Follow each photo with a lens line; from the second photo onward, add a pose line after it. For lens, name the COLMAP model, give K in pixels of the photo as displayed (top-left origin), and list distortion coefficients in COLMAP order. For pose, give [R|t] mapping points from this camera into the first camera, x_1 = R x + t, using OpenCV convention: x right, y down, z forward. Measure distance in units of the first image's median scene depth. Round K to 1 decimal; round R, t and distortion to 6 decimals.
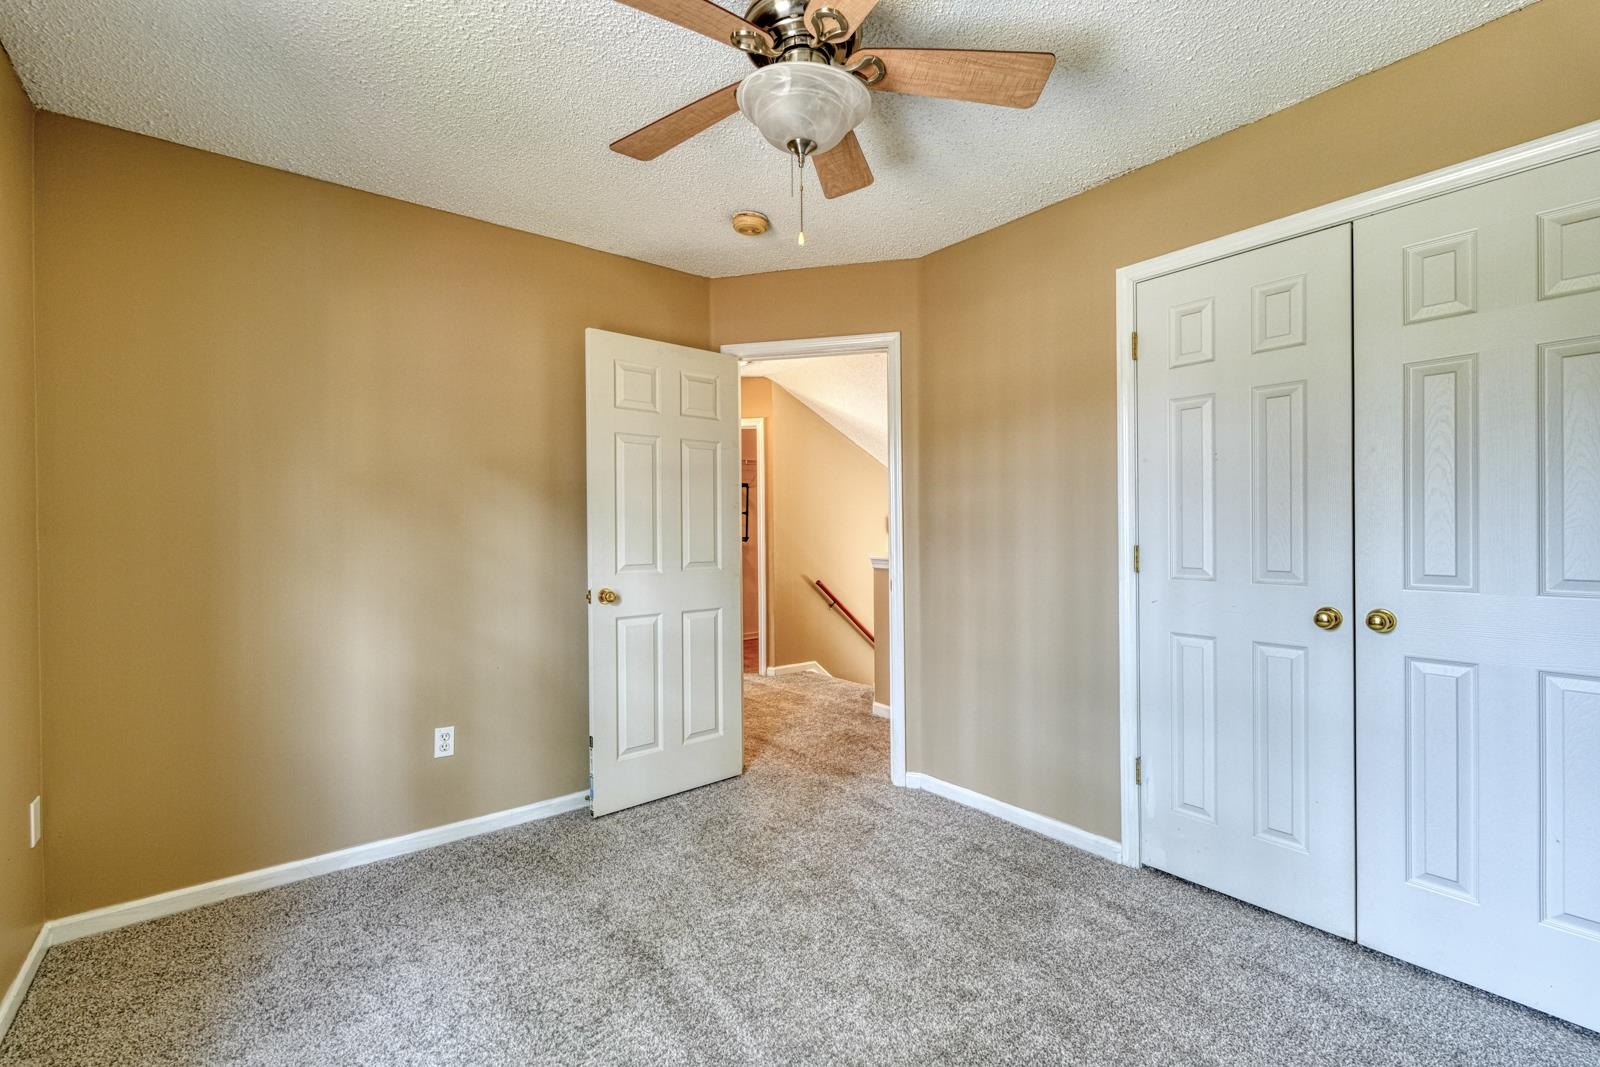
lens RADIAL K [[695.8, 0, 802.6], [0, 695.8, 532.3], [0, 0, 1]] dist [0.000988, 0.000064]
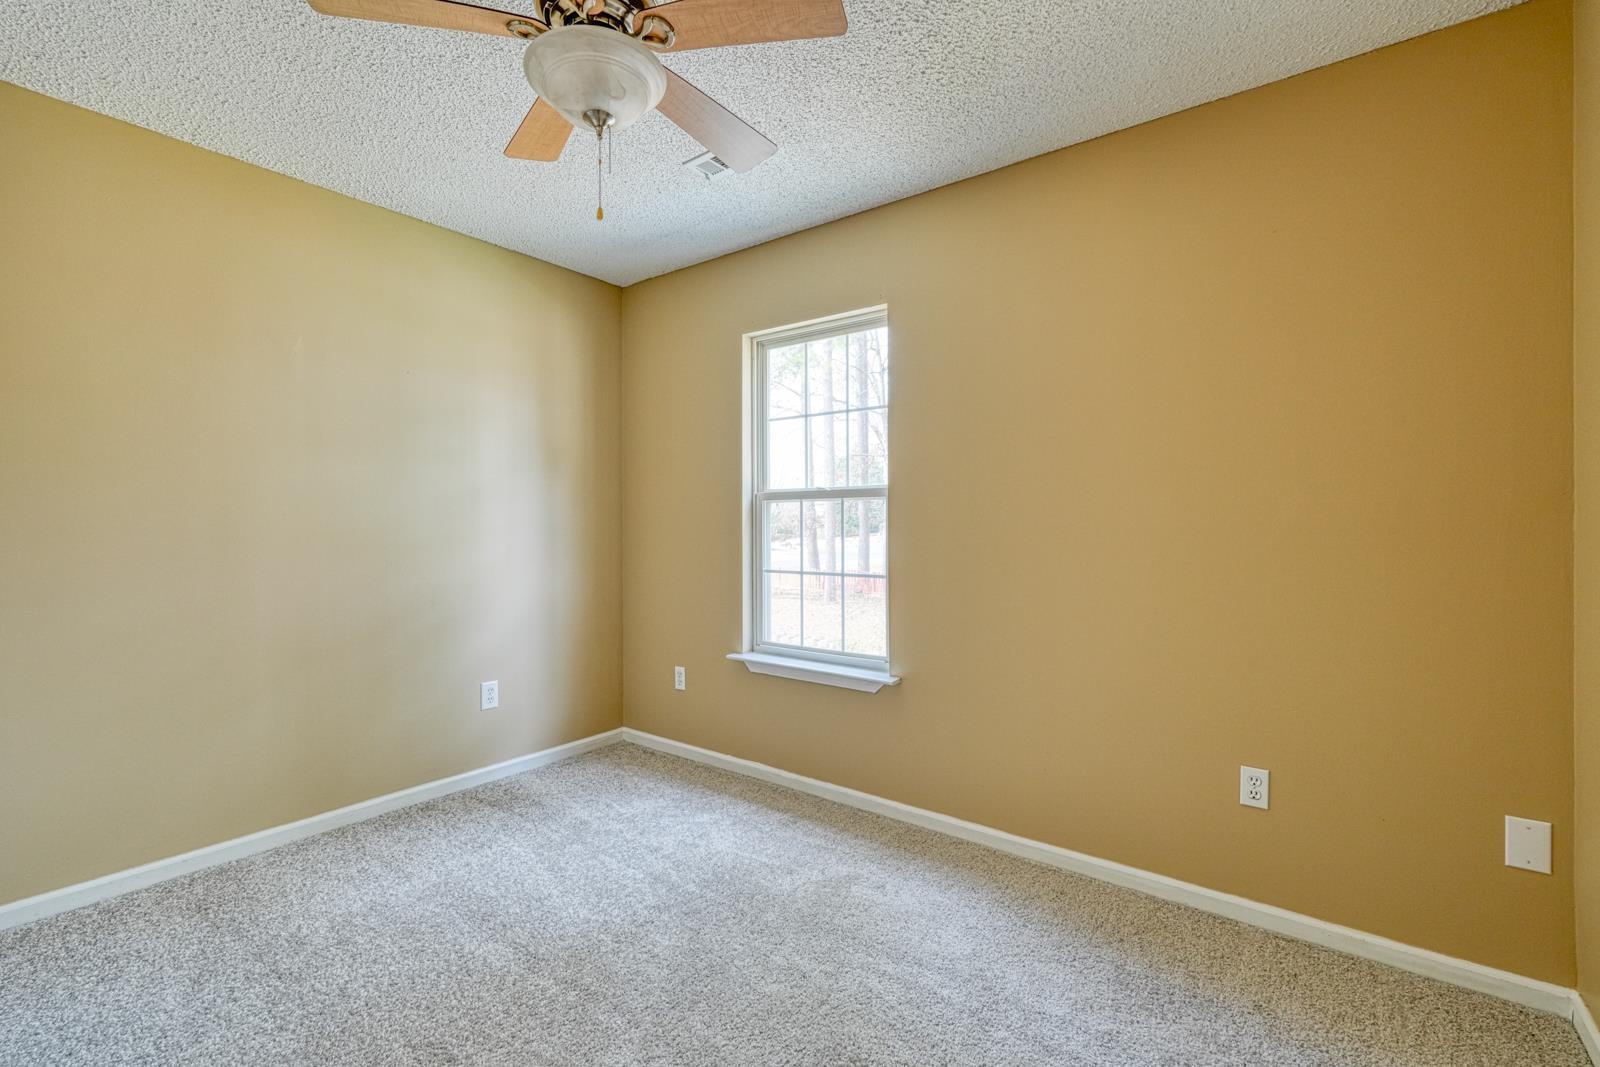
lens RADIAL K [[697.2, 0, 802.4], [0, 697.2, 521.6], [0, 0, 1]] dist [0.000949, 0.000495]
pose [[-0.969306, 0.008100, -0.245723, -0.016383], [0.008647, 0.999962, -0.001148, 0.007283], [0.245704, -0.003238, -0.969339, 1.363980]]
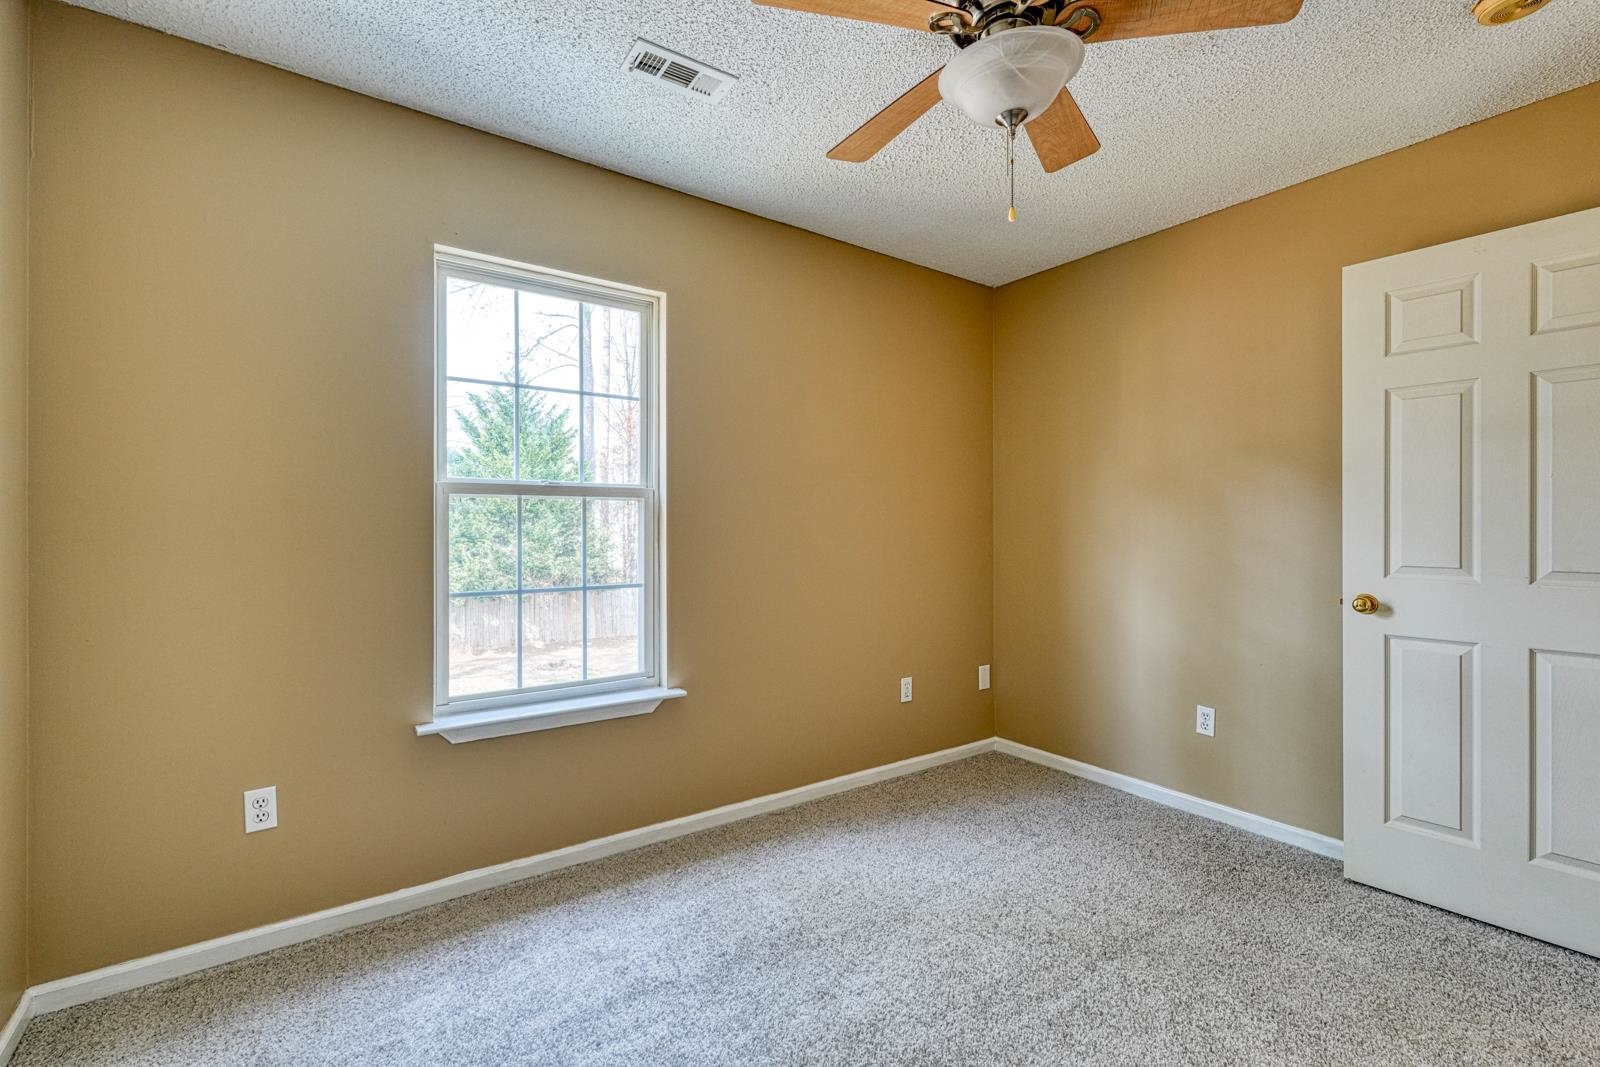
lens RADIAL K [[704.5, 0, 802.5], [0, 704.5, 527.6], [0, 0, 1]] dist [0.000648, 0.000496]
pose [[-0.052706, 0.008242, -0.998576, 0.669138], [-0.000763, 0.999965, 0.008294, 0.001127], [0.998610, 0.001199, -0.052698, 0.518060]]
